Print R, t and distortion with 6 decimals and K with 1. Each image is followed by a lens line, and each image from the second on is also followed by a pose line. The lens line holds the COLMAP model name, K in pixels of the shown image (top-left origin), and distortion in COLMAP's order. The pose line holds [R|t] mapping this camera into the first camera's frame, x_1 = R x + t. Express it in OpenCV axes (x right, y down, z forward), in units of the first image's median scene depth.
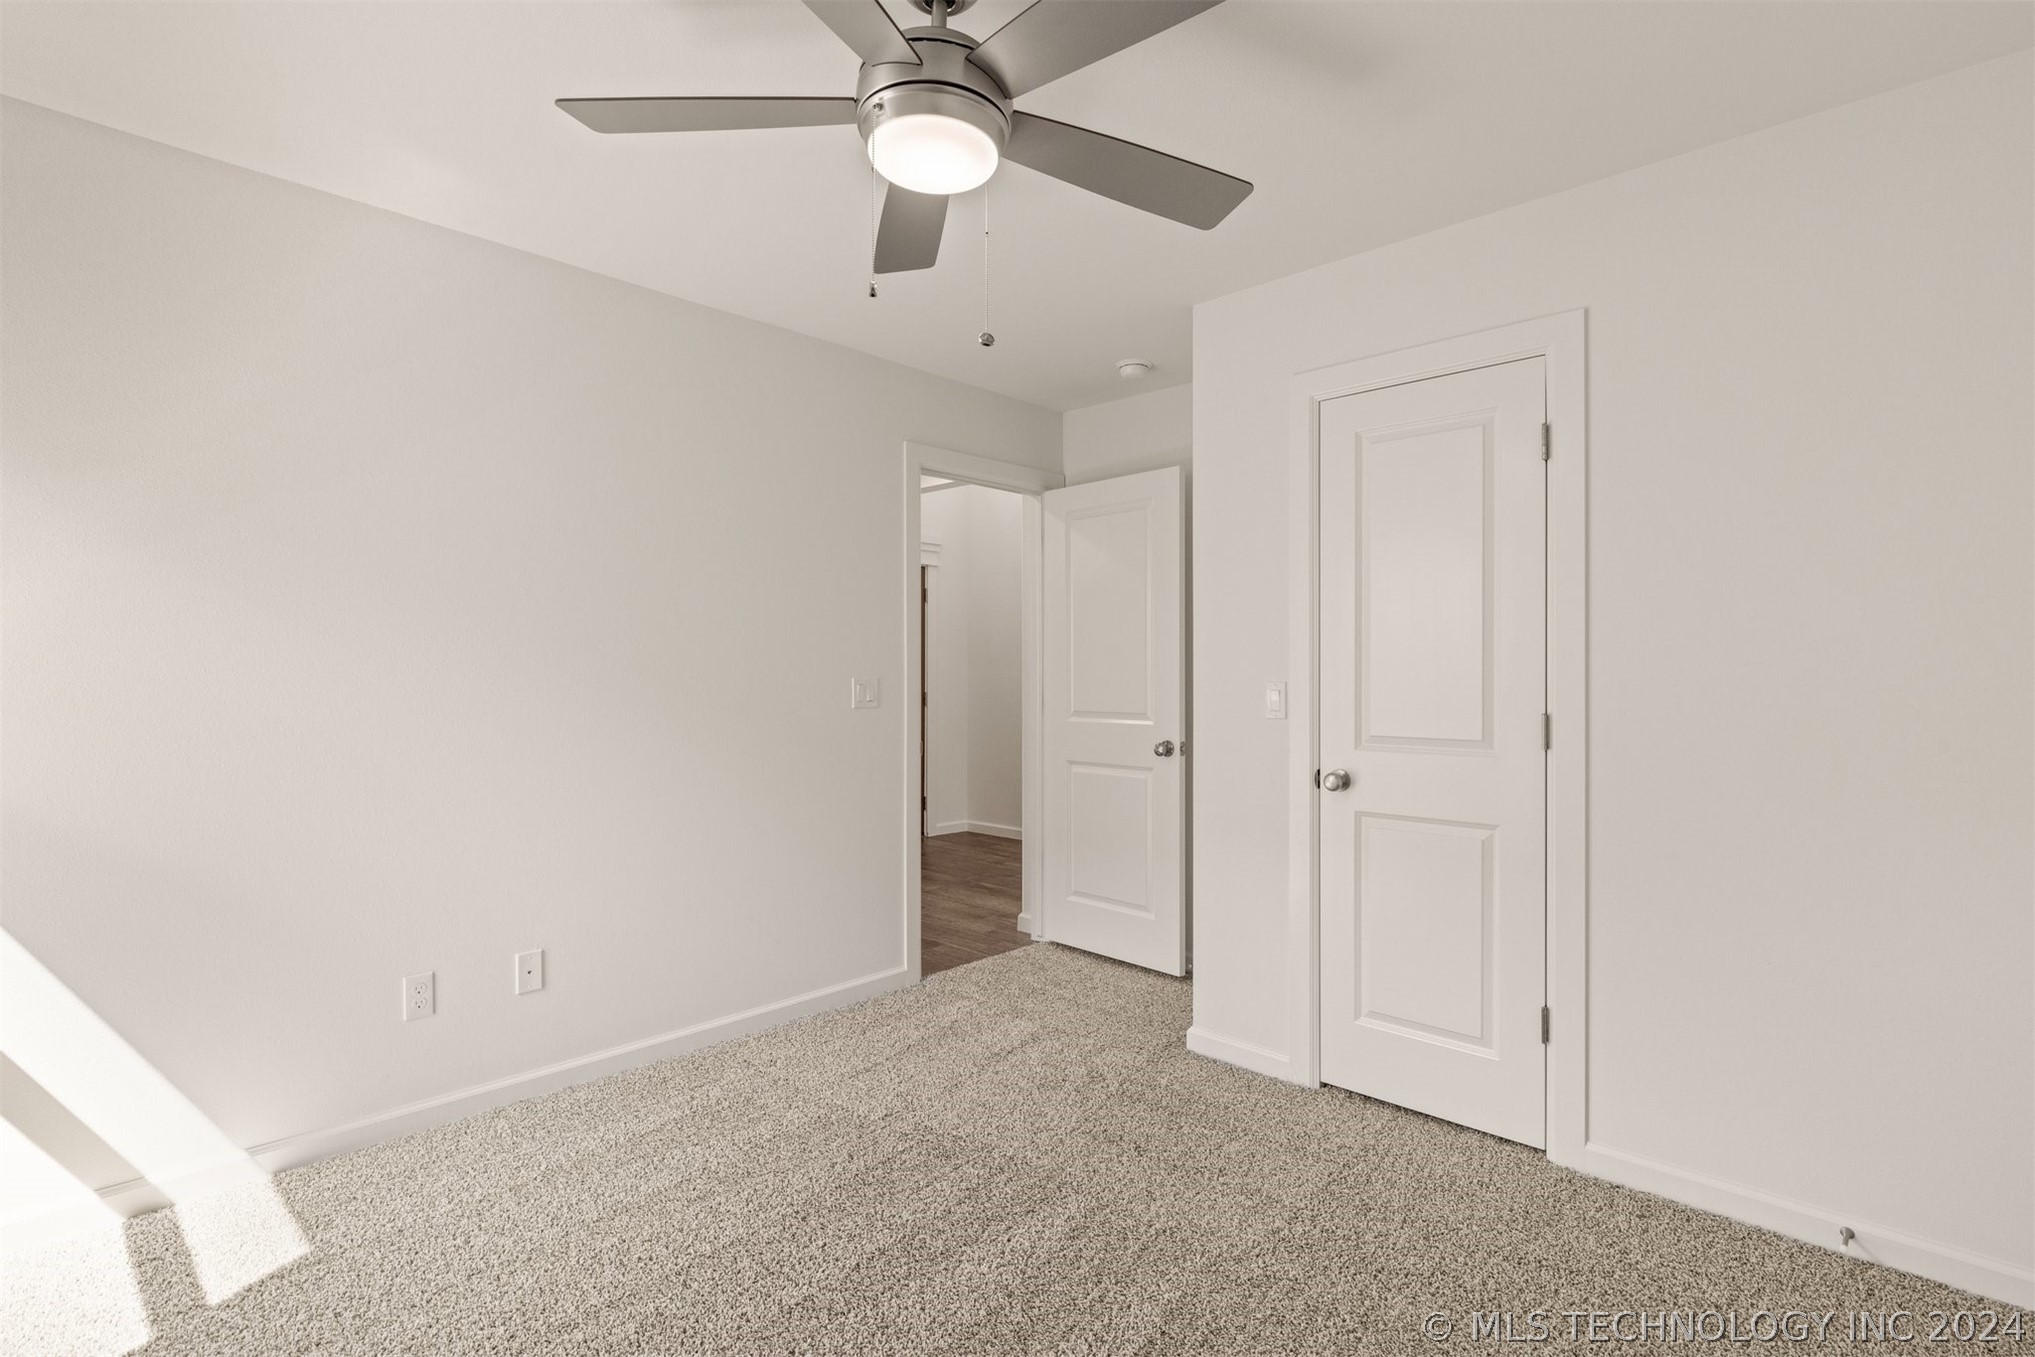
lens RADIAL K [[982.9, 0, 1017.6], [0, 982.9, 671.7], [0, 0, 1]] dist [-0.003061, 0.002423]
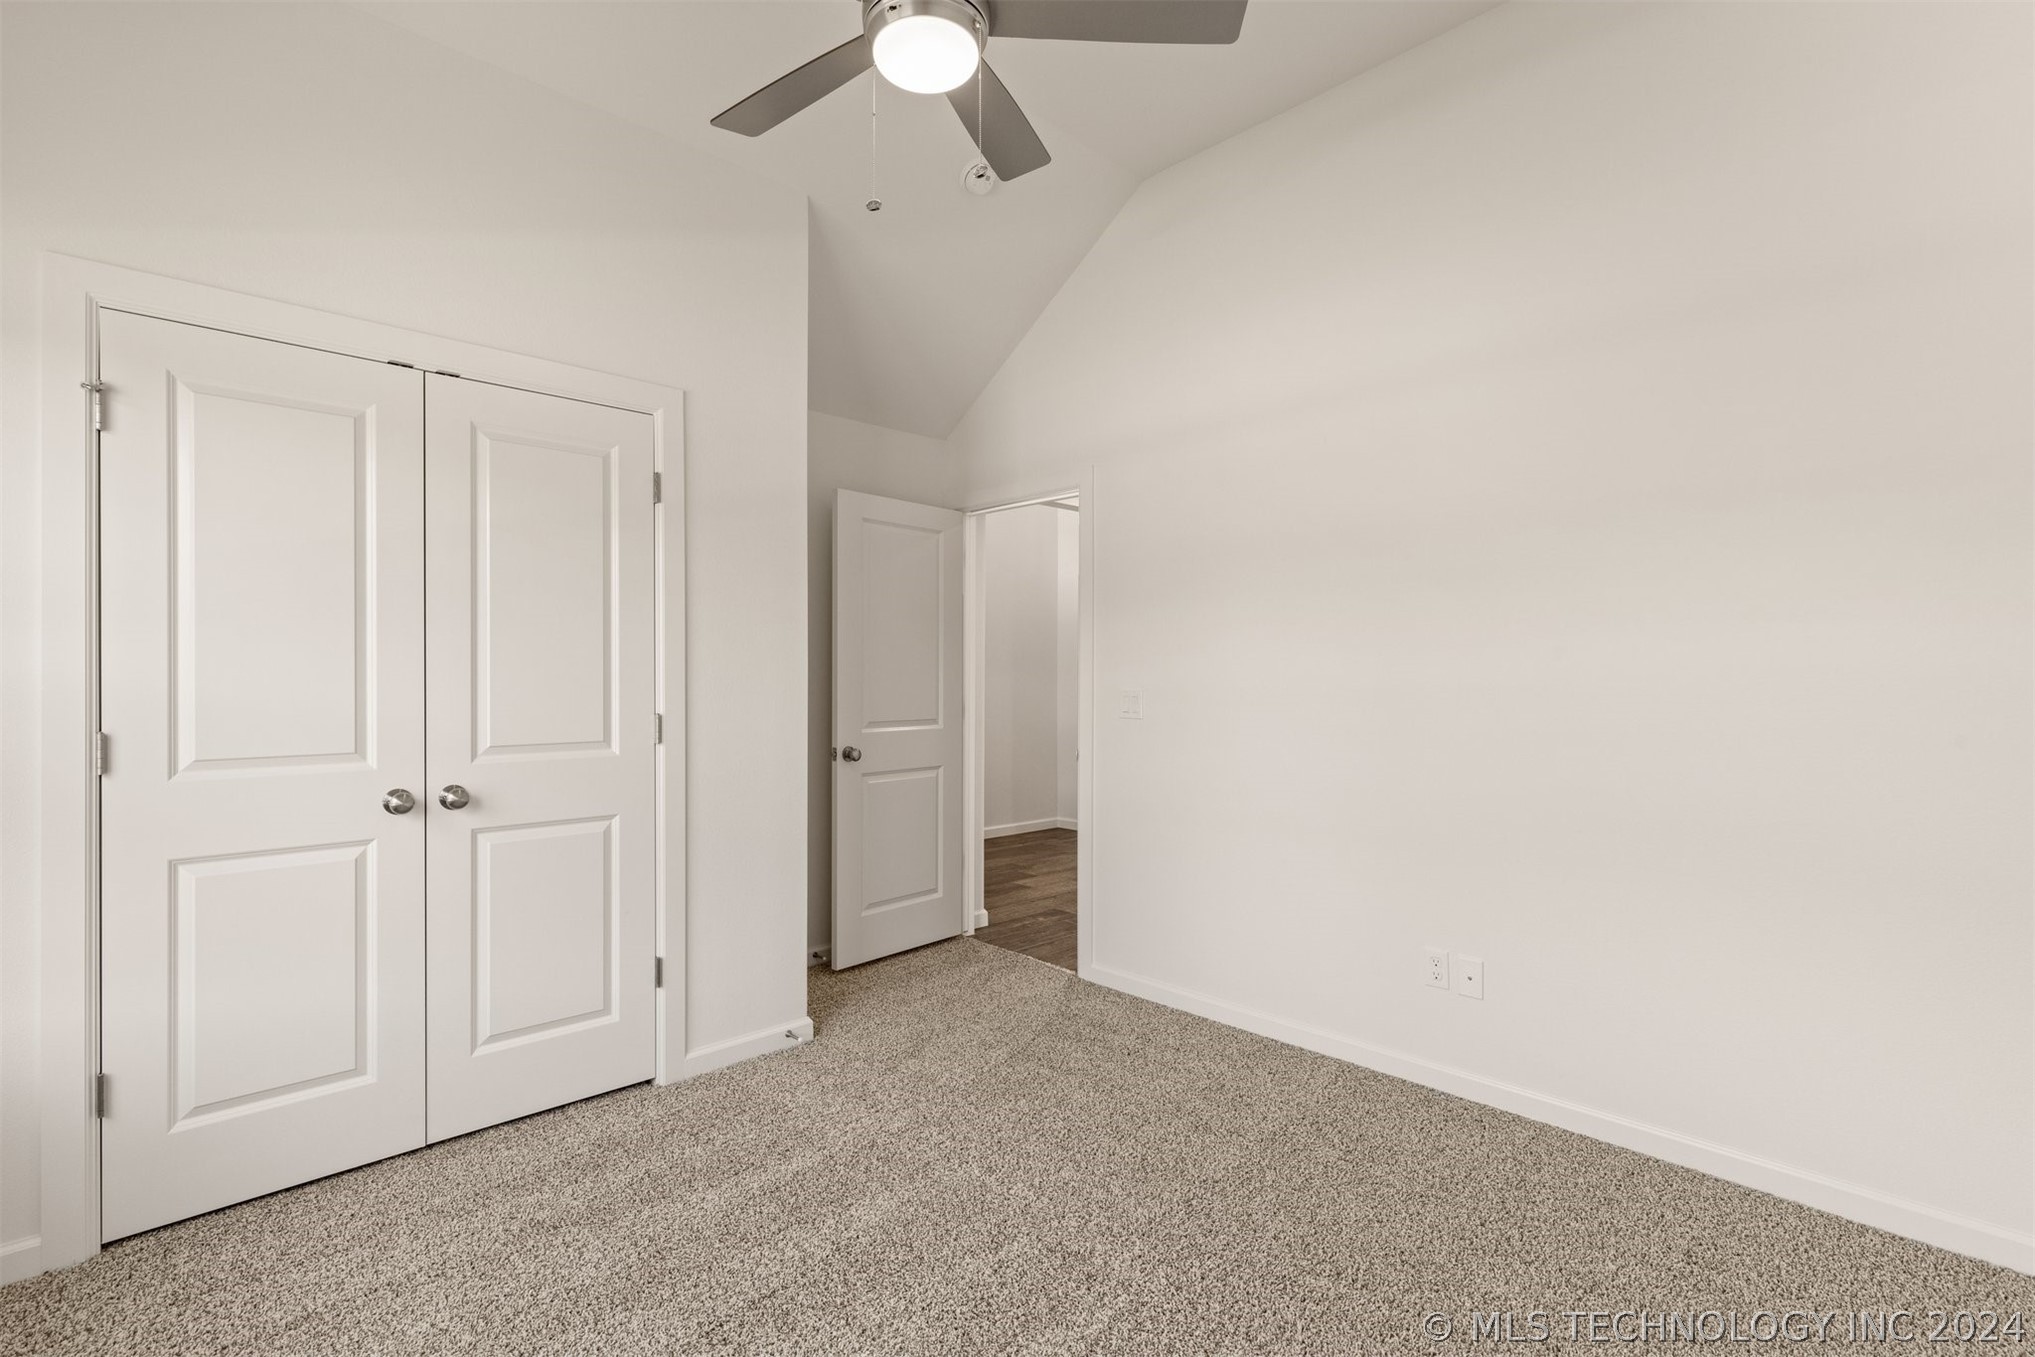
lens RADIAL K [[920.2, 0, 1017.6], [0, 920.2, 680.4], [0, 0, 1]] dist [0.011944, -0.000653]
pose [[0.091880, -0.007573, 0.995741, -0.527705], [-0.002085, 0.999967, 0.007797, -0.008870], [-0.995768, -0.002792, 0.091861, 0.440166]]
